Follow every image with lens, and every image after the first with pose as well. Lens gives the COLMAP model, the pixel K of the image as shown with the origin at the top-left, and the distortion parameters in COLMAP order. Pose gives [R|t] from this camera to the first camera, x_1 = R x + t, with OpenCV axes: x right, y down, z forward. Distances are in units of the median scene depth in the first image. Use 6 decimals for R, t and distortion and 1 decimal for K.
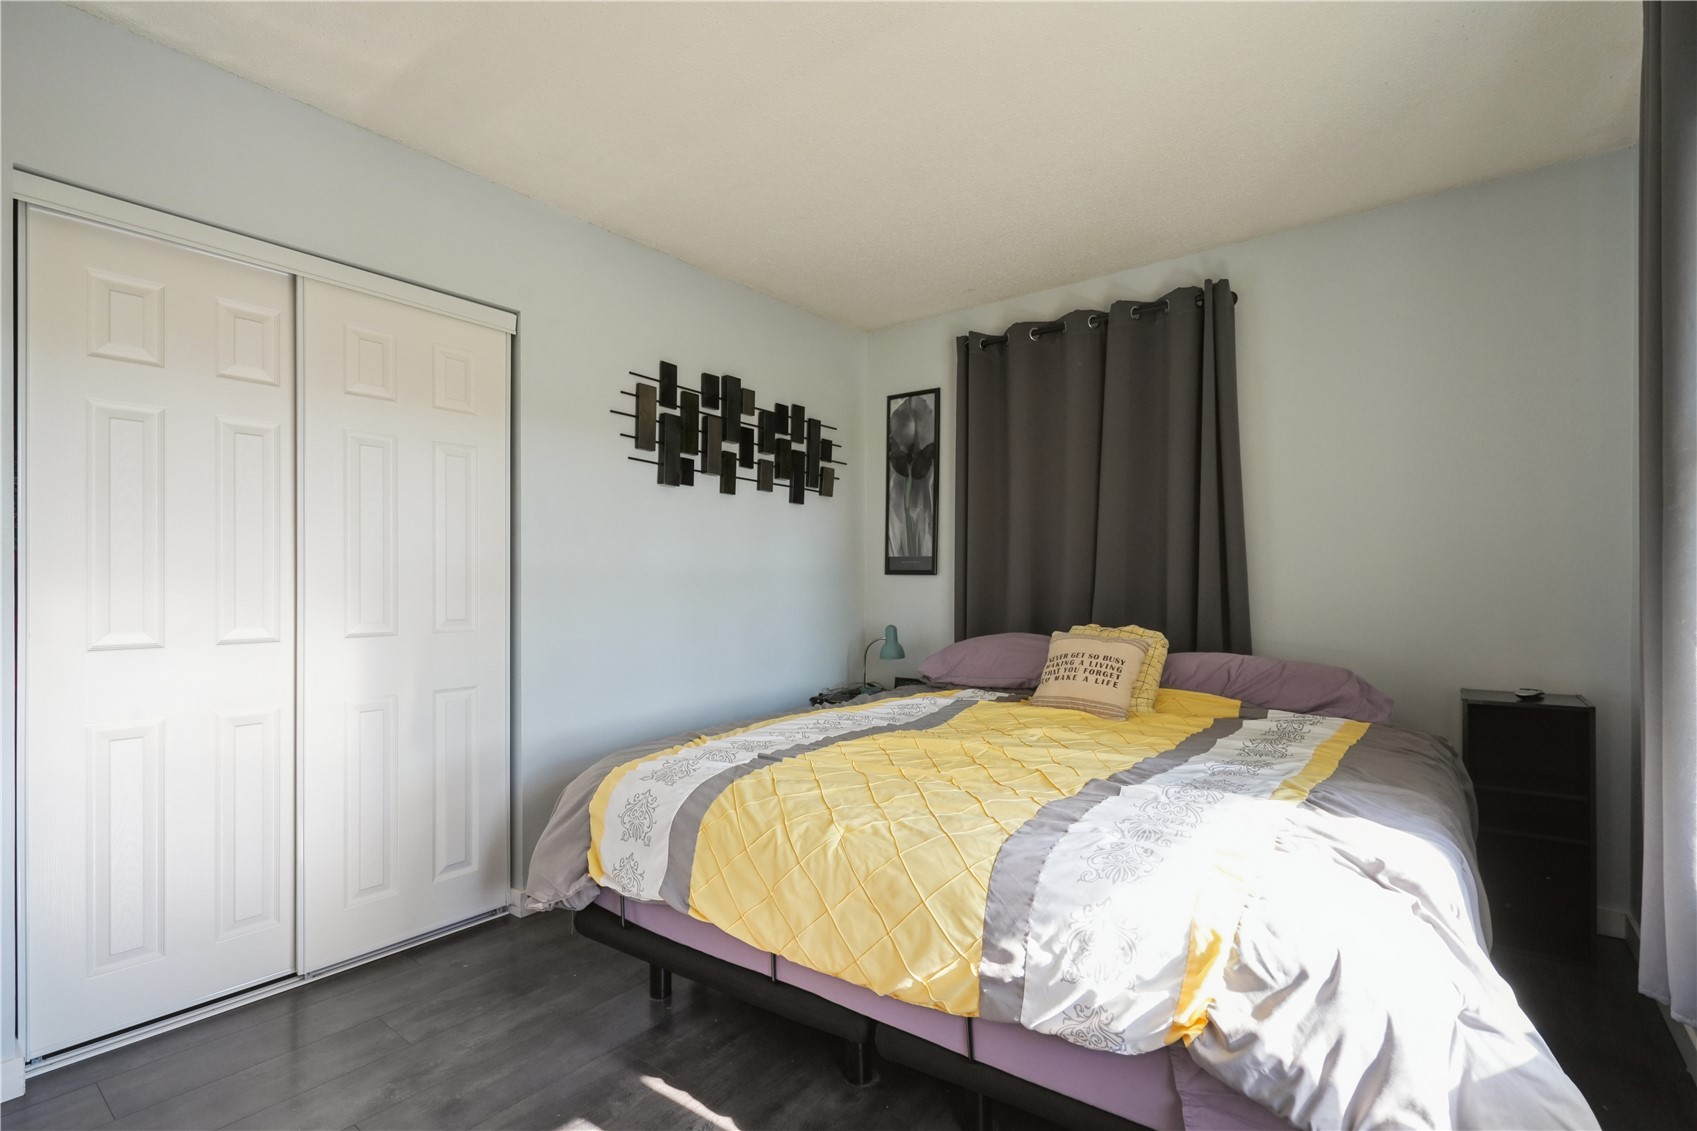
lens RADIAL K [[786.4, 0, 857.1], [0, 786.4, 576.0], [0, 0, 1]] dist [-0.005131, -0.000018]
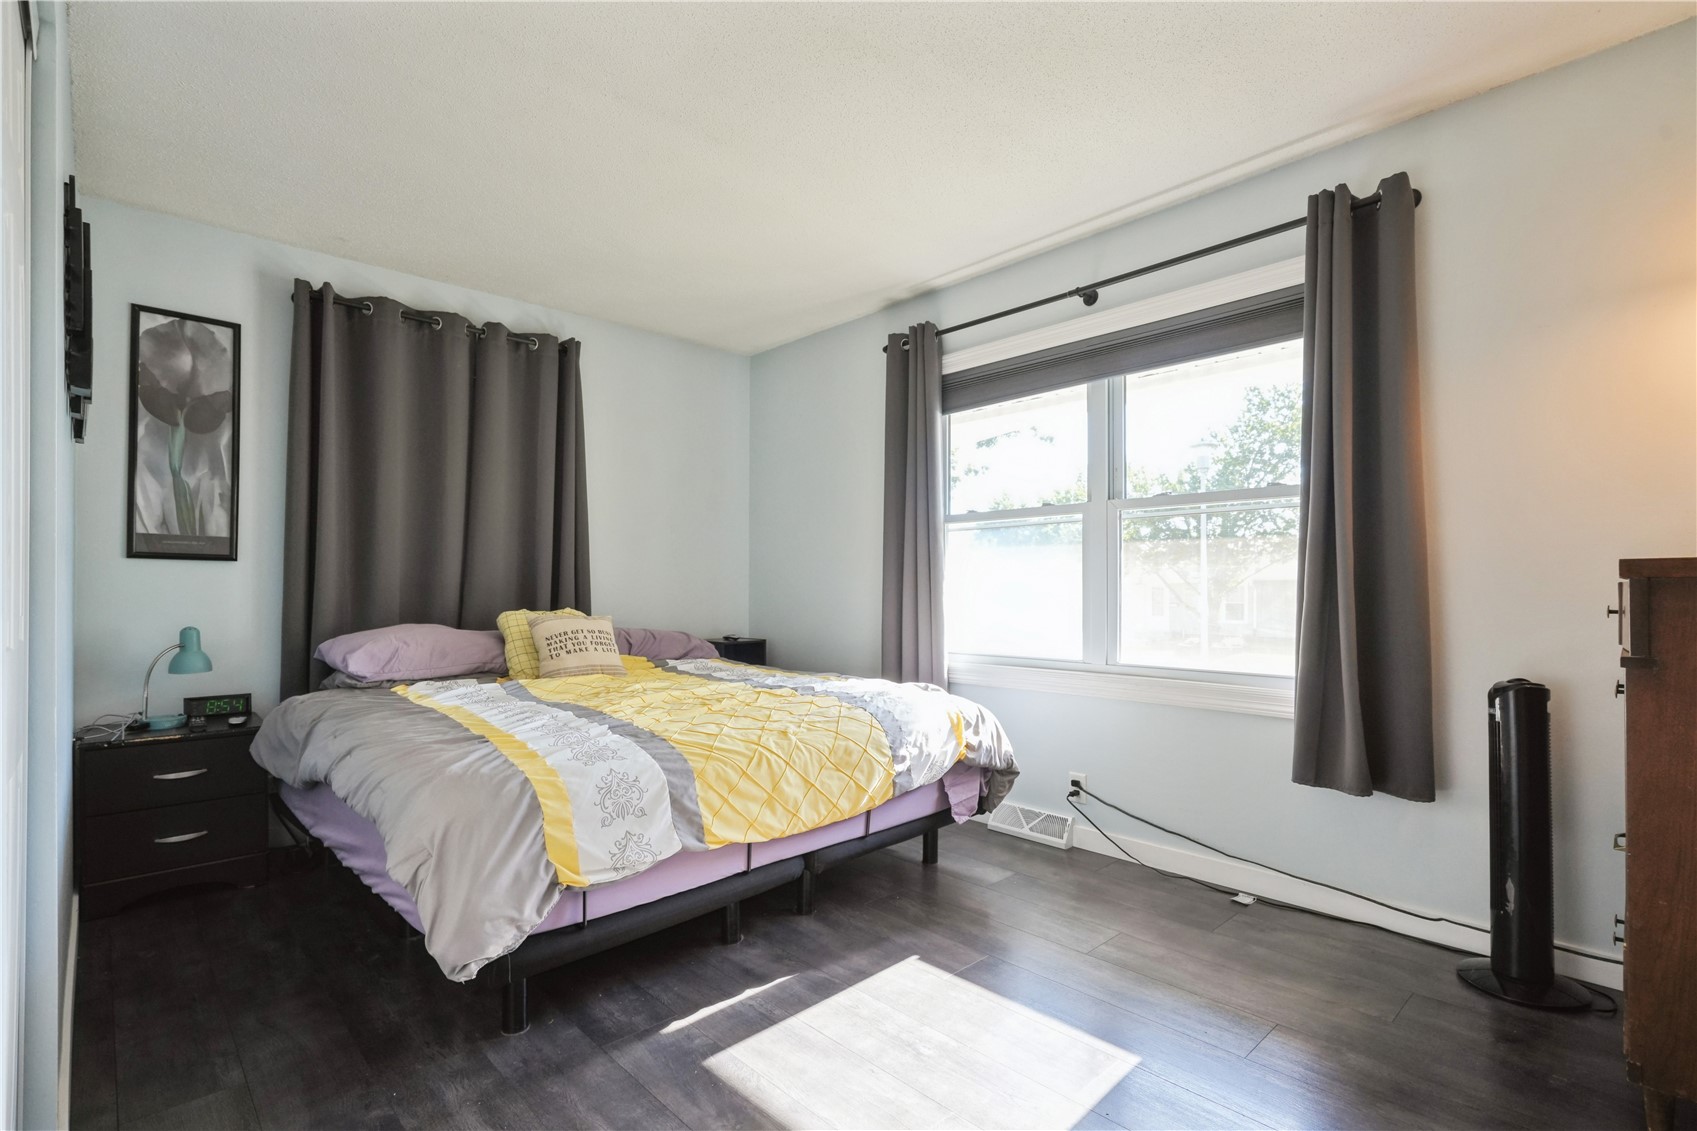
lens RADIAL K [[786.4, 0, 856.5], [0, 786.4, 574.5], [0, 0, 1]] dist [-0.005131, -0.000018]
pose [[0.163956, 0.019594, 0.986273, -0.677640], [-0.007753, 0.999797, -0.018574, 0.026114], [-0.986437, -0.004602, 0.164075, 0.308559]]
